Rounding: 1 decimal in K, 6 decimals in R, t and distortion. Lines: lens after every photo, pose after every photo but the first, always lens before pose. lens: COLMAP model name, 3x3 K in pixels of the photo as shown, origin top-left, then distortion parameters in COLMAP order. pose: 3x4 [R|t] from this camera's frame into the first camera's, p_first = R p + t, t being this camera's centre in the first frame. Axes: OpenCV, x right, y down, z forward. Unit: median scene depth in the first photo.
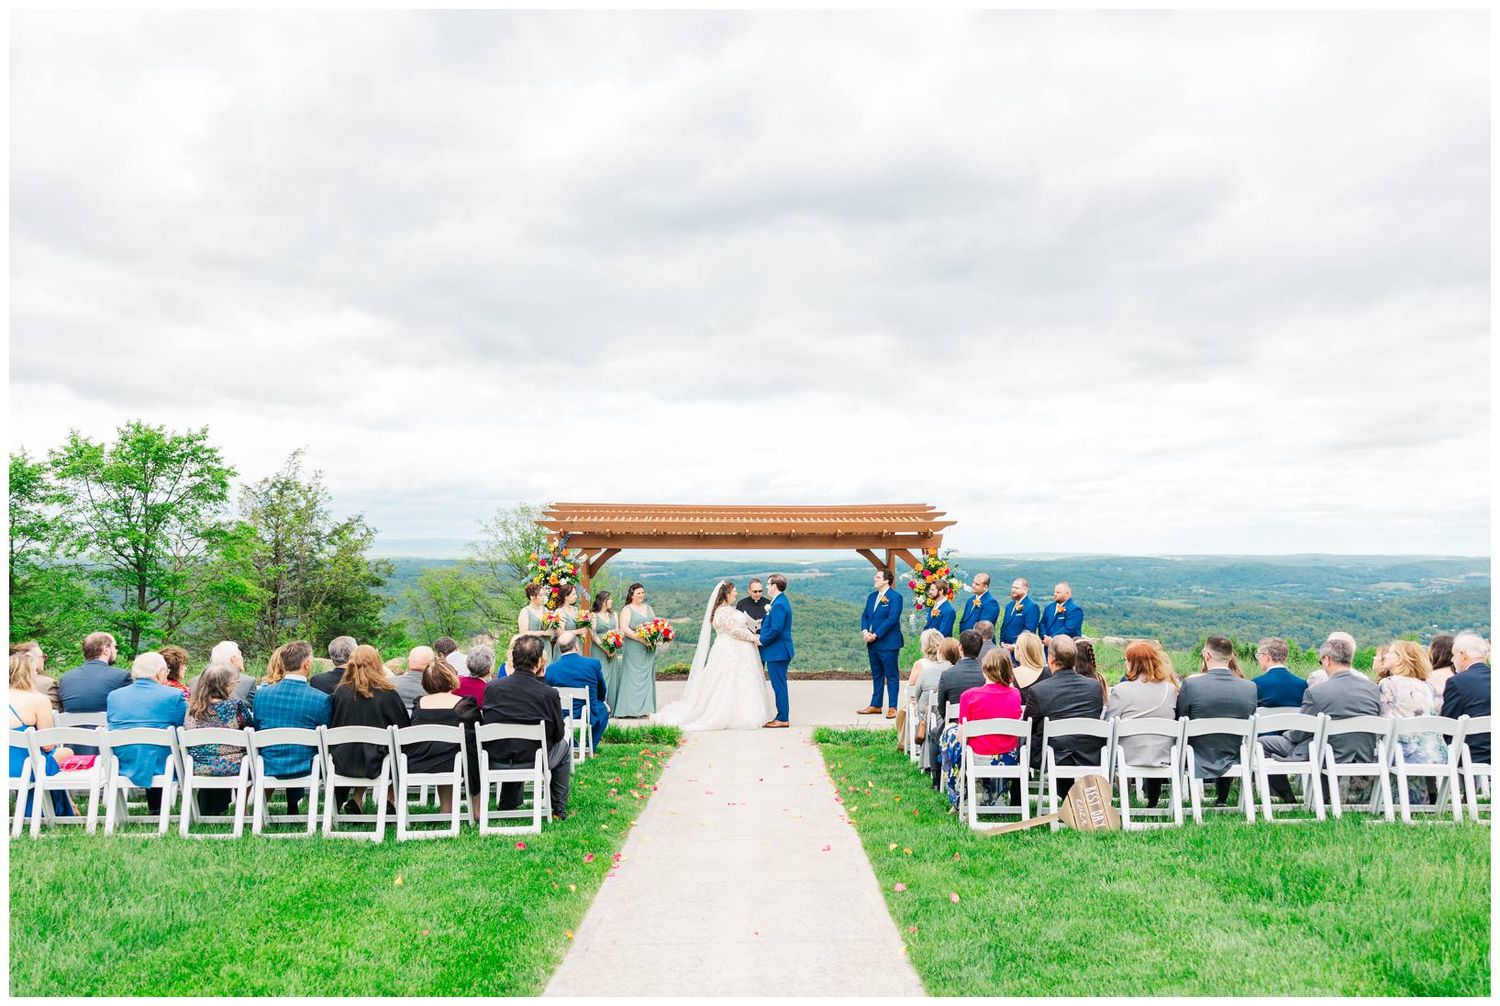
lens RADIAL K [[1262.0, 0, 755.5], [0, 1262.0, 482.4], [0, 0, 1]] dist [0.013626, 0.007457]
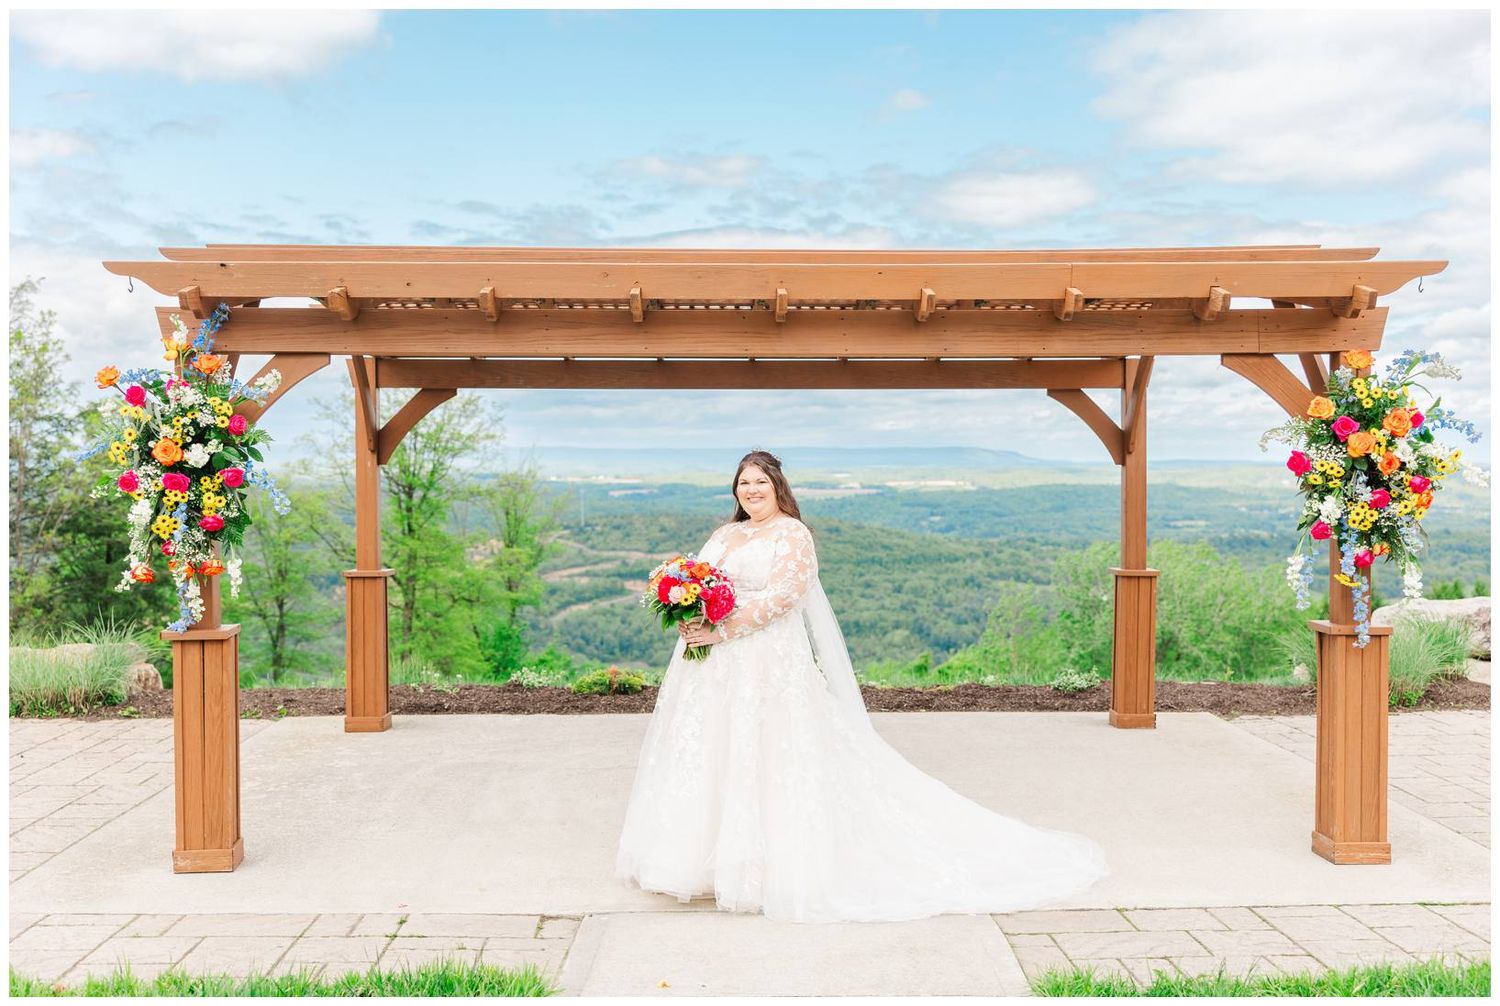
lens RADIAL K [[1715.1, 0, 754.4], [0, 1715.1, 483.9], [0, 0, 1]] dist [0.011044, 0.012515]
pose [[0.999955, -0.001902, -0.009329, -0.009804], [0.002526, 0.997730, 0.067297, 0.057084], [0.009180, -0.067318, 0.997689, 0.567693]]
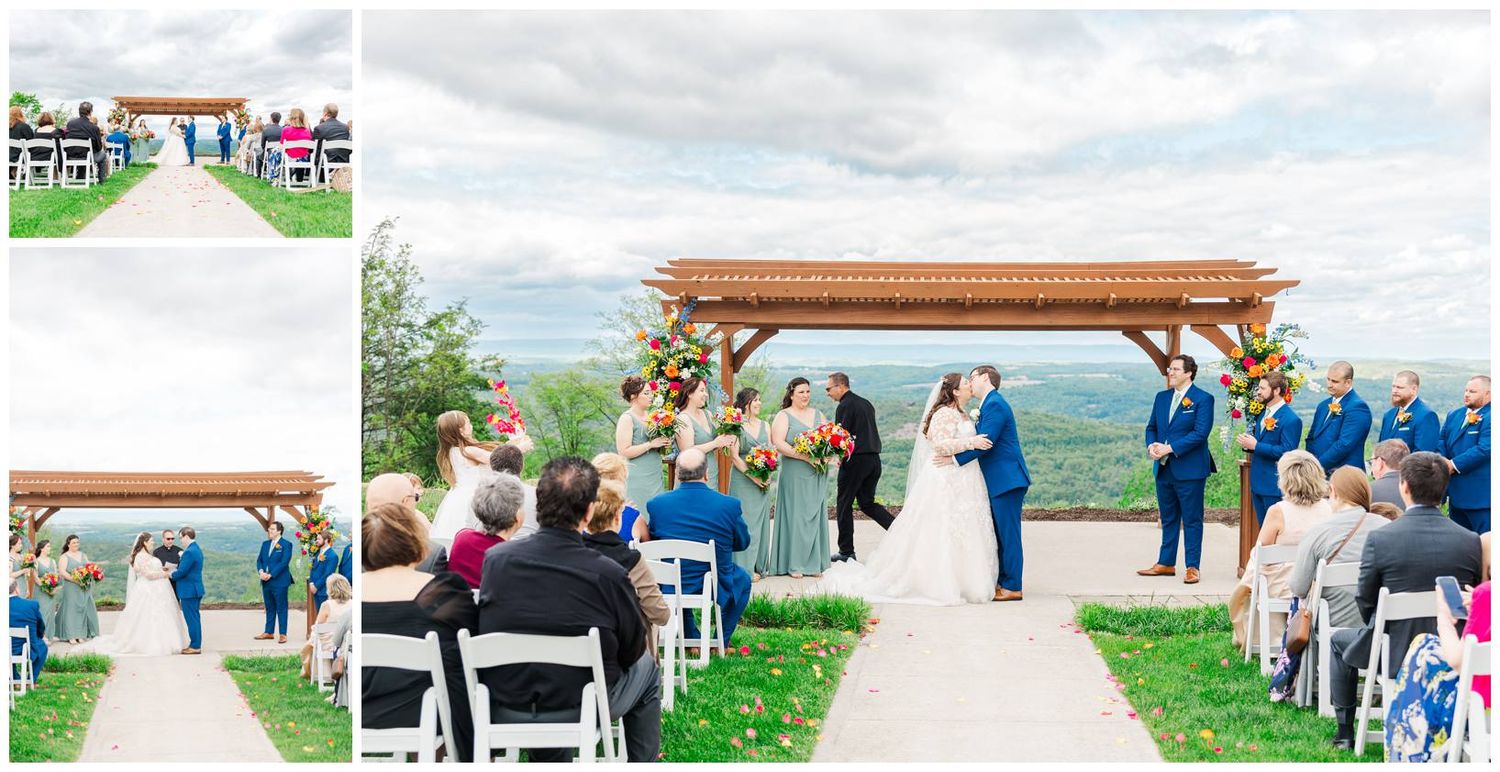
lens RADIAL K [[1494.4, 0, 886.8], [0, 1494.4, 384.9], [0, 0, 1]] dist [0.004971, 0.000097]
pose [[0.999100, 0.004512, -0.042176, -0.016424], [-0.001371, 0.997242, 0.074201, 0.027426], [0.042395, -0.074077, 0.996351, 0.235290]]
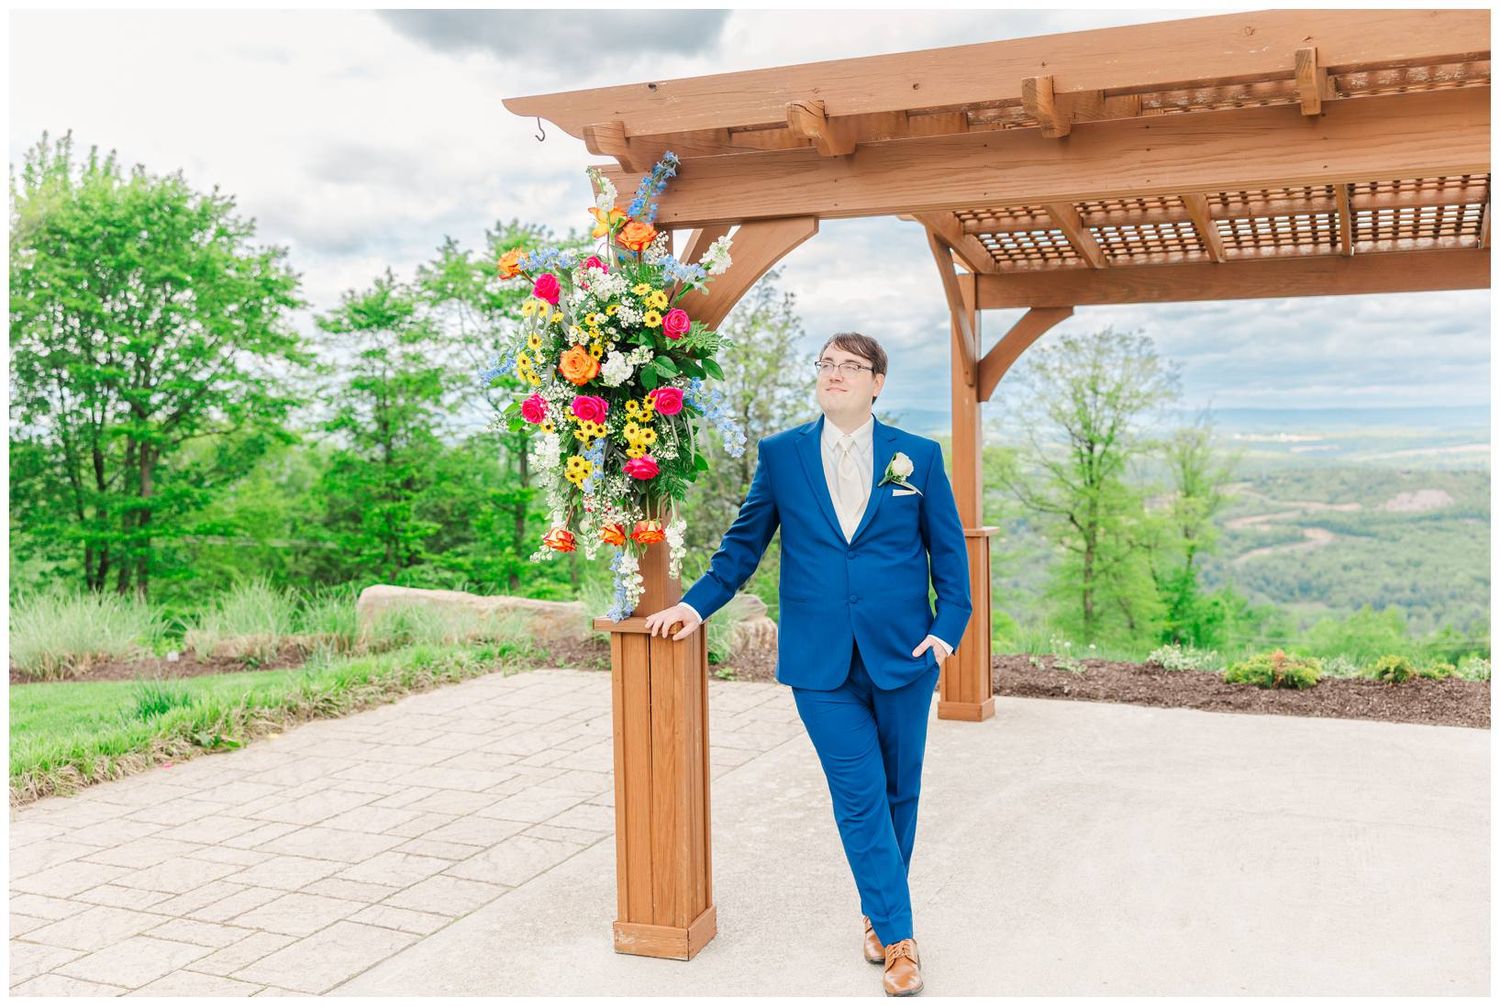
lens RADIAL K [[1429.1, 0, 750.0], [0, 1429.1, 503.0], [0, 0, 1]] dist [0.026117, 0.004449]
pose [[0.898558, 0.013310, -0.438652, -0.024798], [0.034556, 0.994291, 0.100957, 0.077045], [0.437491, -0.105874, 0.892968, 0.780346]]
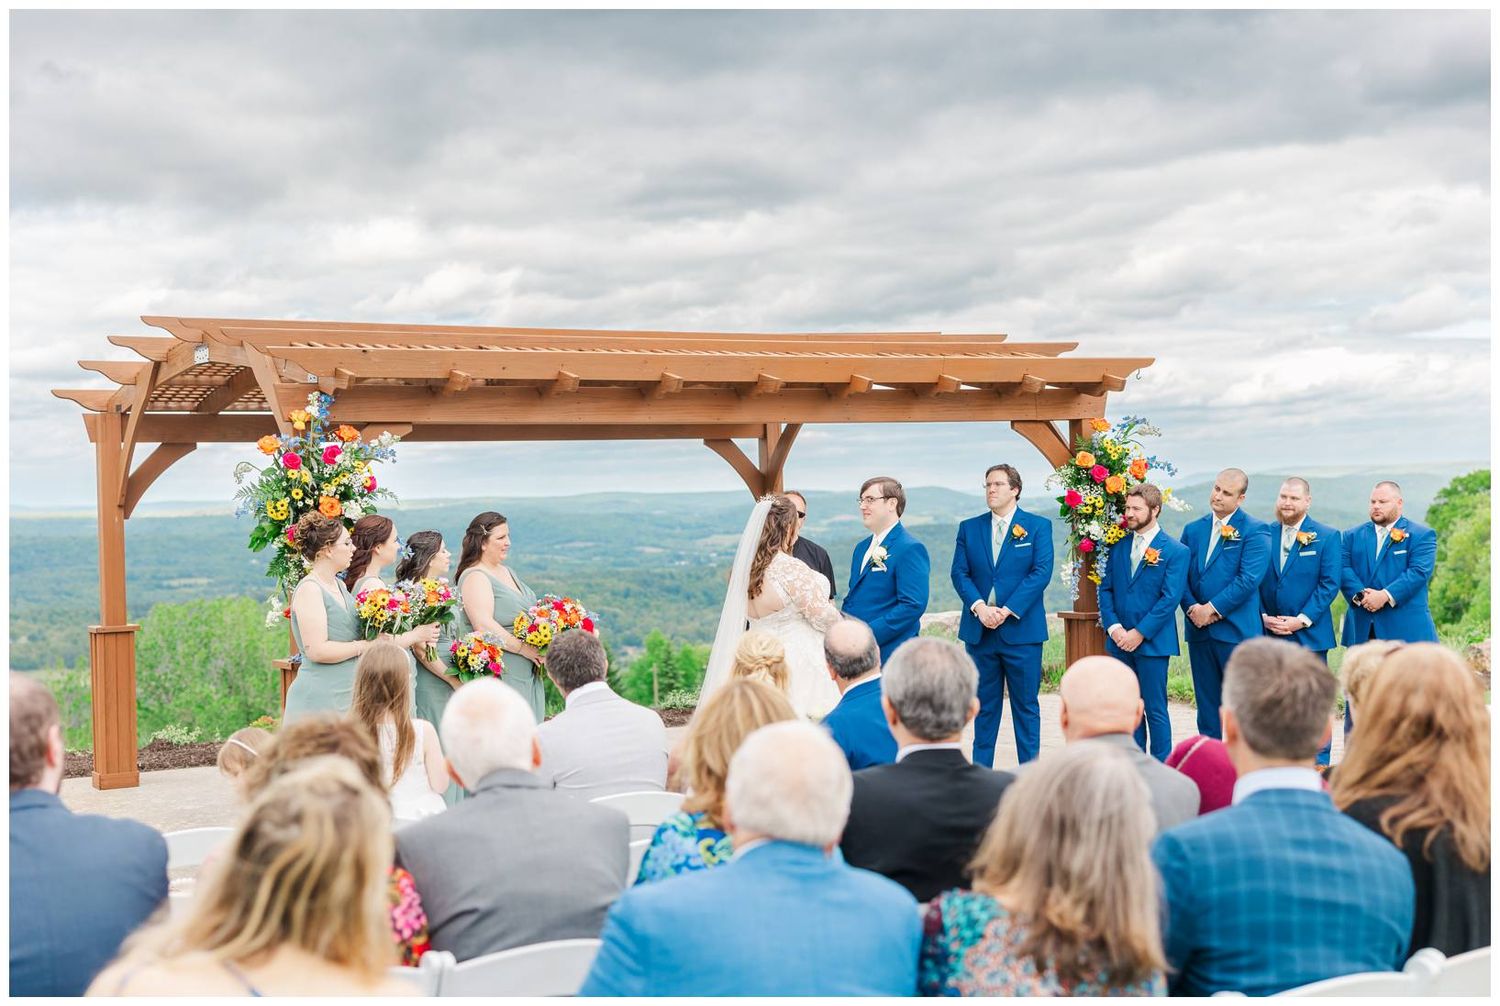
lens RADIAL K [[2231.9, 0, 750.0], [0, 2231.9, 503.0], [0, 0, 1]] dist [-0.013190, -0.044422]
pose [[0.873997, -0.023698, 0.485353, -0.369428], [-0.002989, 0.998529, 0.054137, 0.039846], [-0.485922, -0.048766, 0.872640, 0.357419]]
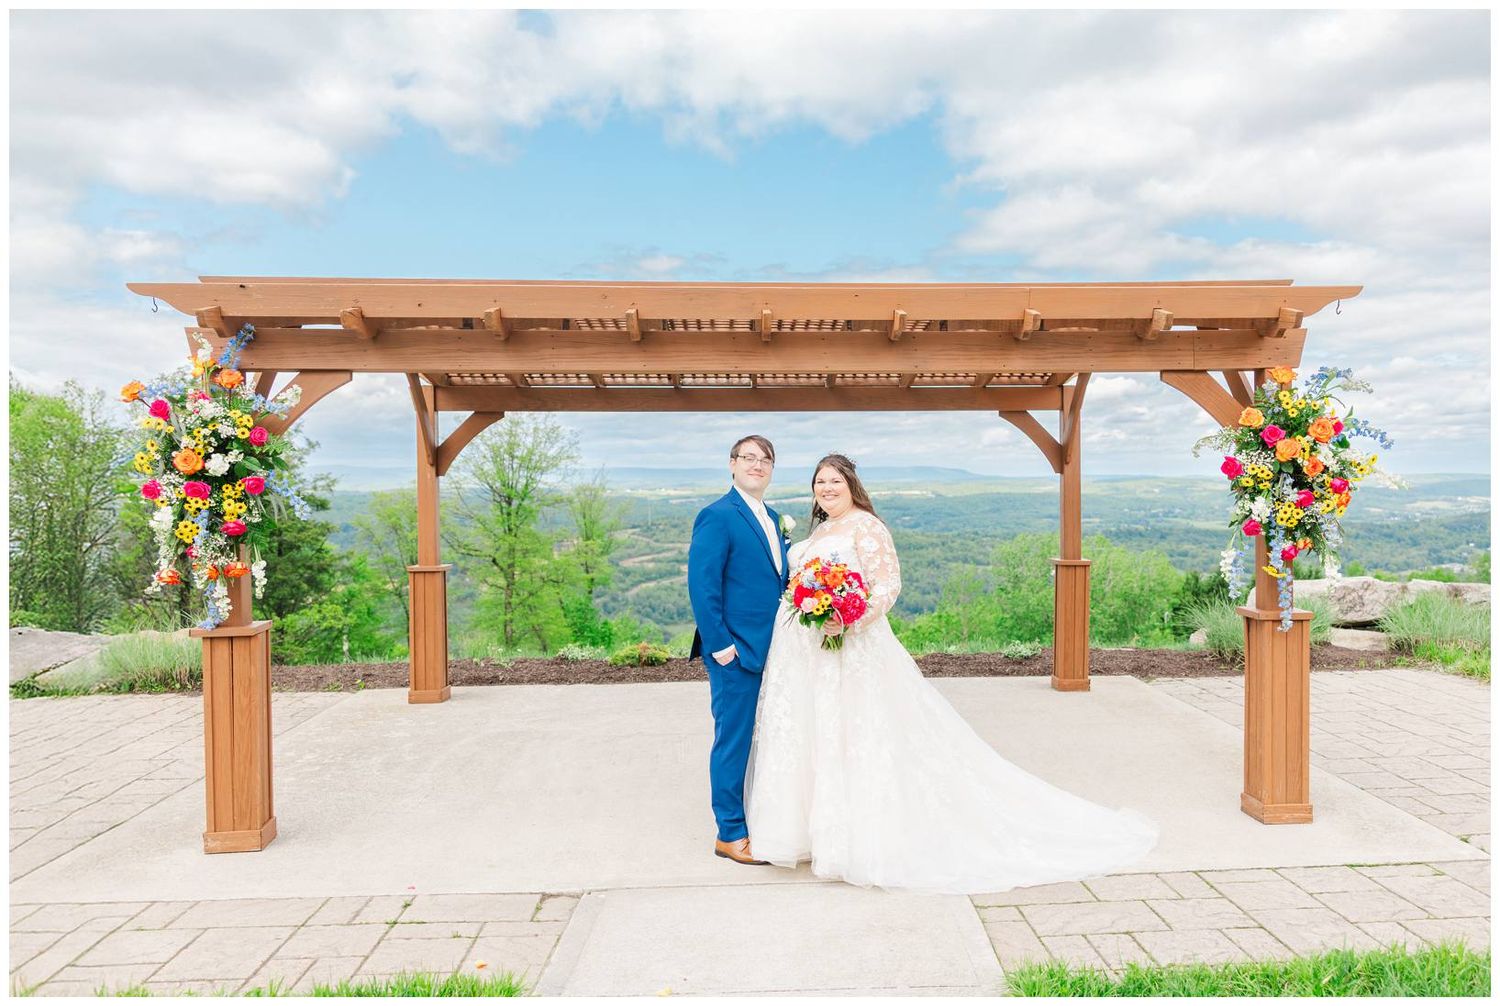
lens RADIAL K [[1238.1, 0, 832.7], [0, 1238.1, 492.4], [0, 0, 1]] dist [0.007172, 0.008055]
pose [[0.999301, -0.007685, 0.036593, -0.001709], [0.005246, 0.997787, 0.066286, 0.064719], [-0.037021, -0.066048, 0.997129, 0.657498]]
